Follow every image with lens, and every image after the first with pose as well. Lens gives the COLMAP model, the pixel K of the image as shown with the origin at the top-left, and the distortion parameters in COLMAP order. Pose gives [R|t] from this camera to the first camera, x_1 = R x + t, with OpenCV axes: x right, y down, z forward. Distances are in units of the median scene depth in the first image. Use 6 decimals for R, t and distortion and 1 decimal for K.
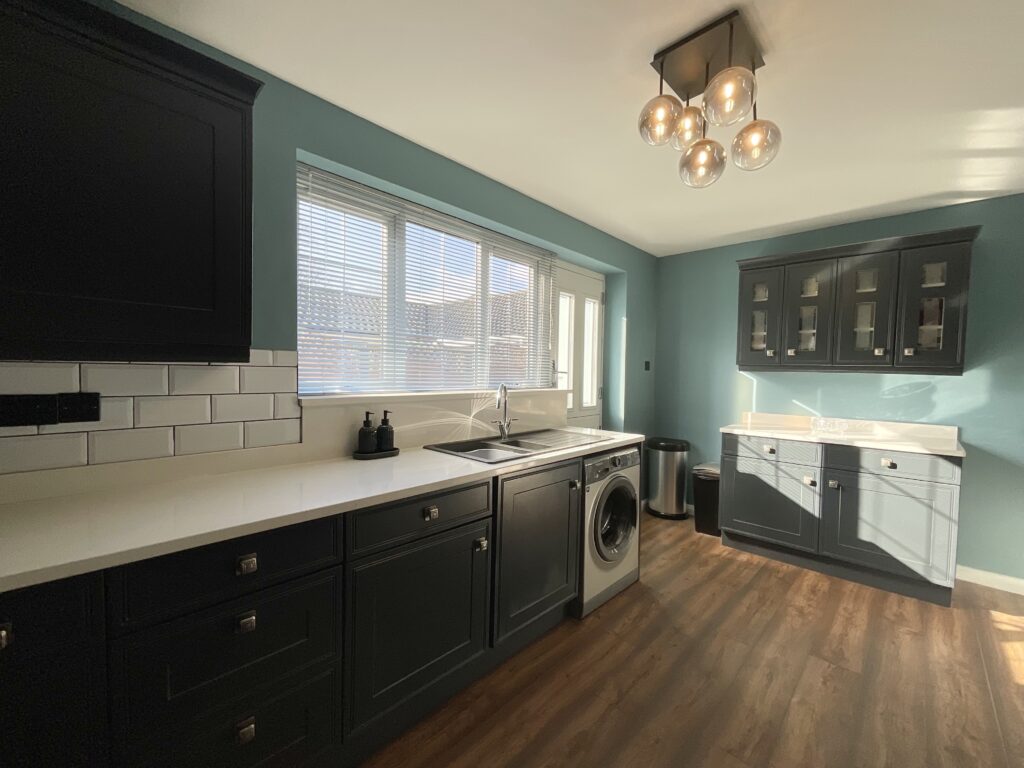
lens RADIAL K [[417.6, 0, 512.0], [0, 417.6, 384.0], [0, 0, 1]] dist [0.000649, 0.000168]
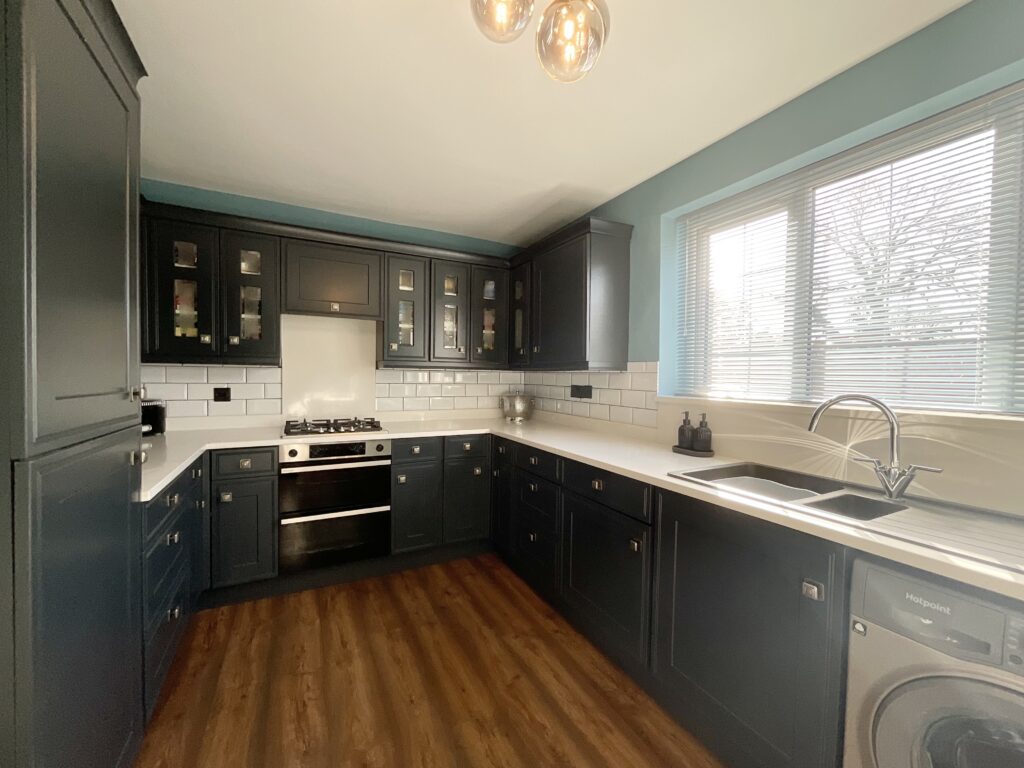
lens RADIAL K [[417.6, 0, 512.0], [0, 417.6, 384.0], [0, 0, 1]] dist [0.000649, 0.000168]
pose [[-0.323264, -0.002136, -0.946306, 0.882161], [-0.049700, 0.998656, 0.014724, -0.000910], [0.945003, 0.051791, -0.322936, 0.929973]]
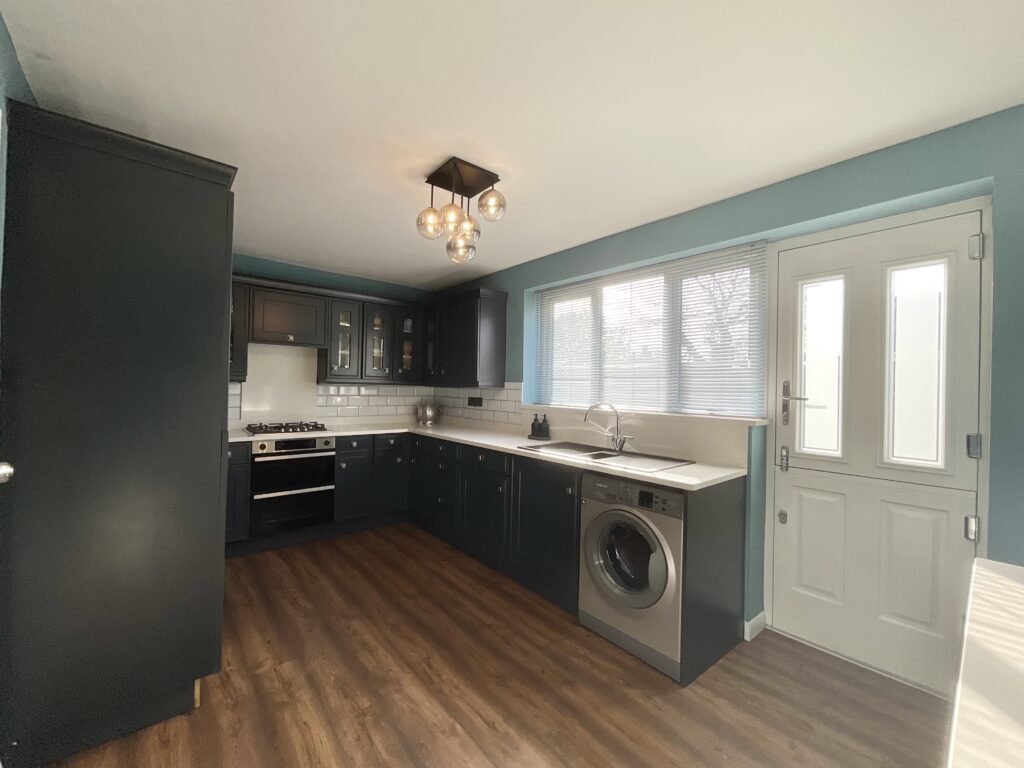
lens RADIAL K [[417.6, 0, 512.0], [0, 417.6, 384.0], [0, 0, 1]] dist [0.000649, 0.000168]
pose [[-0.100514, -0.028174, -0.994537, 1.521702], [-0.055397, 0.998207, -0.022679, -0.017103], [0.993392, 0.052815, -0.101895, 1.091030]]
